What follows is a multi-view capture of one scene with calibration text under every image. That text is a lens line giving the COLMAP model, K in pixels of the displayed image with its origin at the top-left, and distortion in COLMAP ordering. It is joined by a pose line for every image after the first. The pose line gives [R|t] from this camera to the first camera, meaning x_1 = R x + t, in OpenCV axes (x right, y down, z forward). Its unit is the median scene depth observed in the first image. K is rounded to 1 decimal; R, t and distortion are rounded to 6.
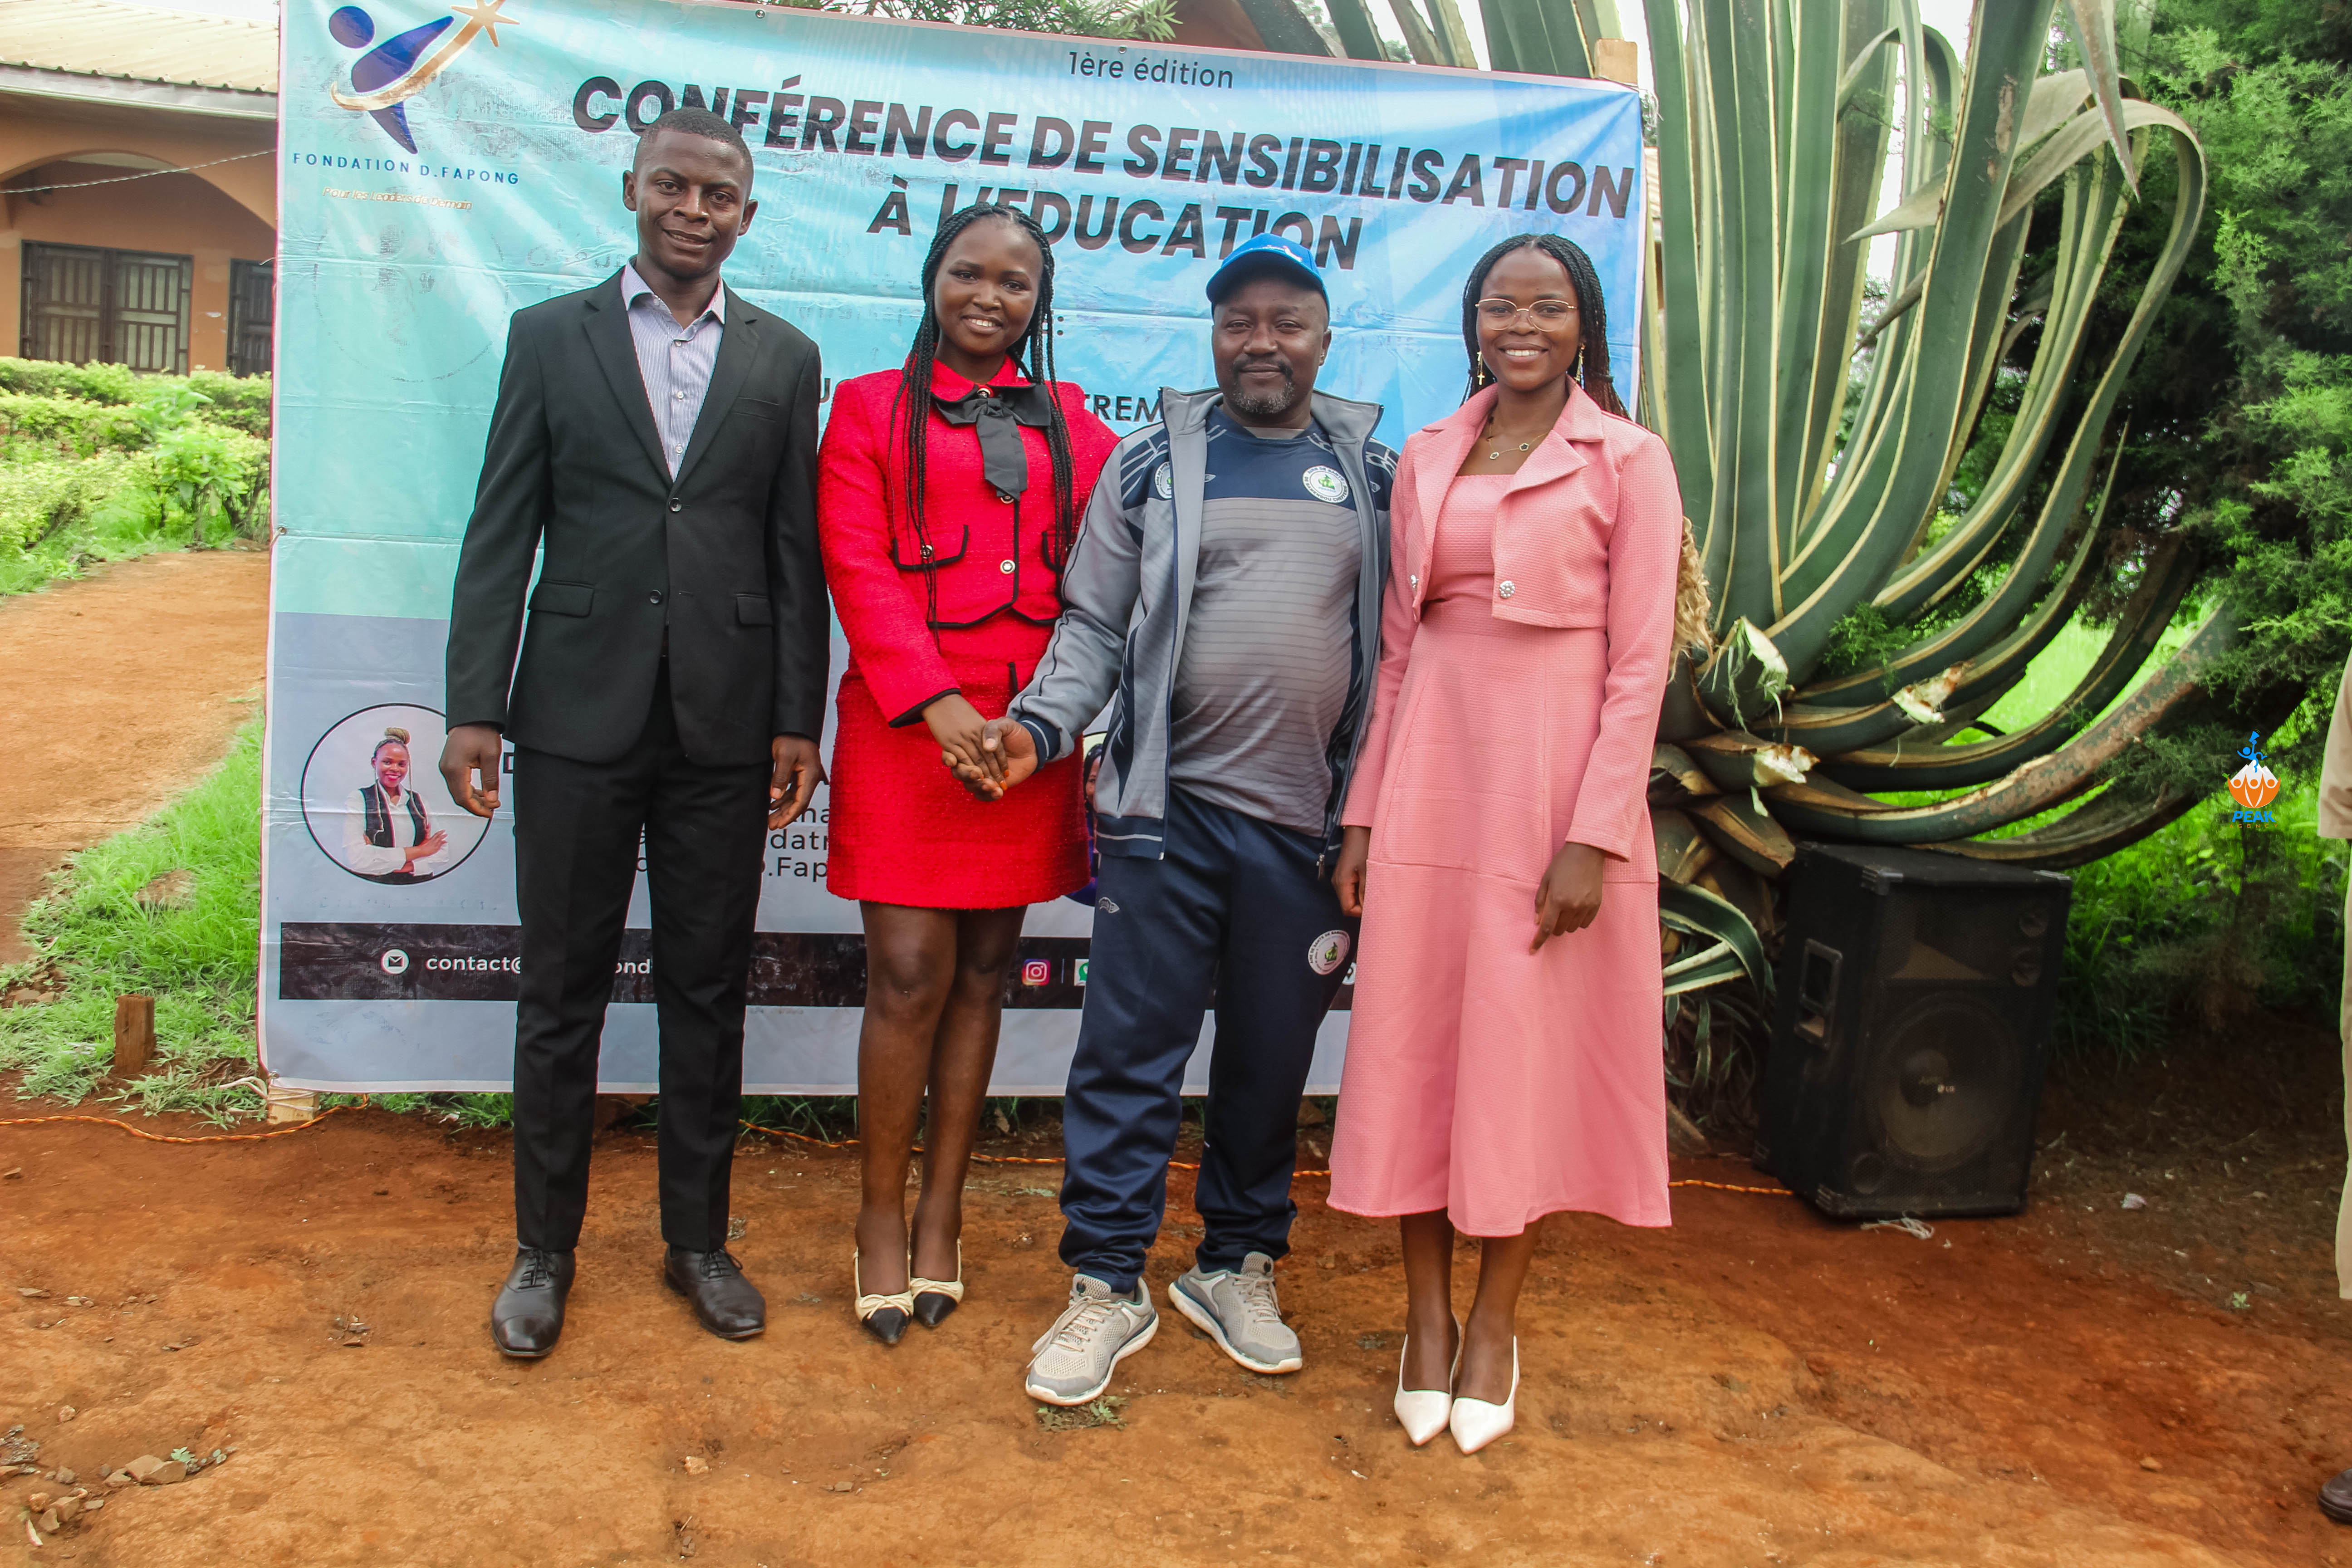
lens RADIAL K [[2202.2, 0, 1189.3], [0, 2202.2, 789.2], [0, 0, 1]] dist [-0.049043, 0.000000]
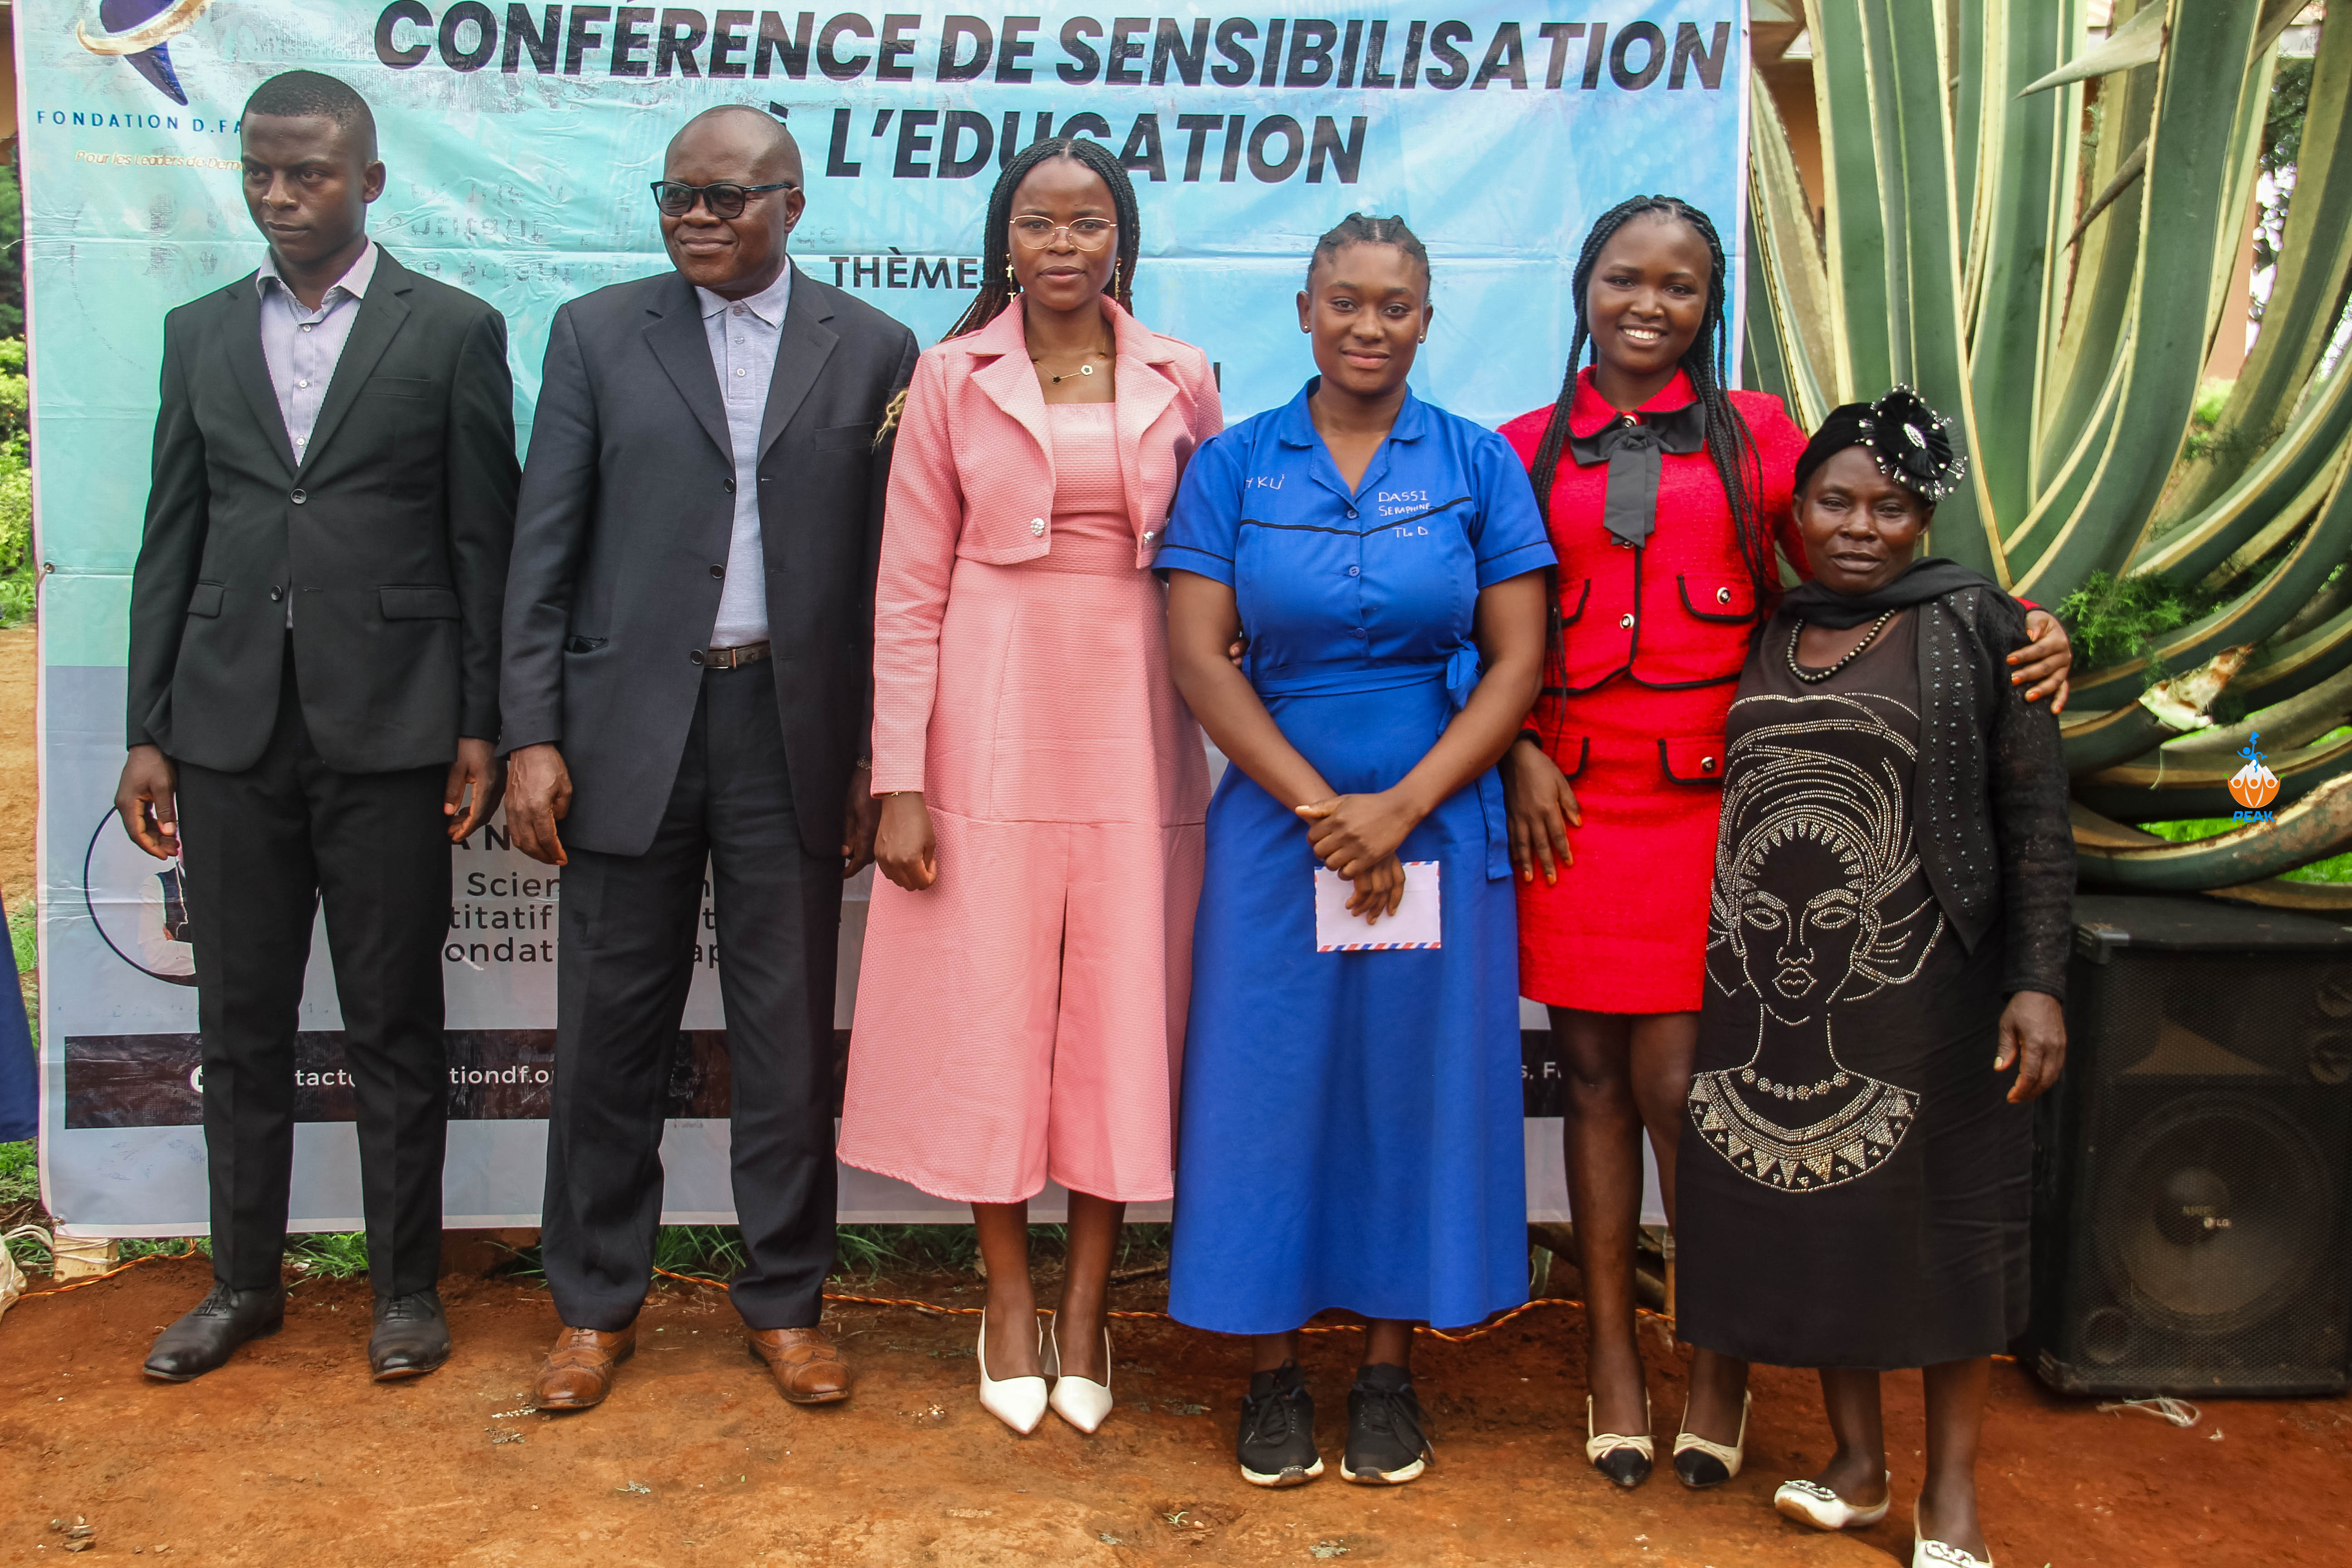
lens RADIAL K [[2837.5, 0, 1218.0], [0, 2837.5, 785.4], [0, 0, 1]] dist [0.071618, 0.000000]
pose [[0.987701, -0.027086, -0.153991, 0.180322], [0.026321, 0.999629, -0.007006, -0.014876], [0.154123, 0.002867, 0.988047, -0.017636]]
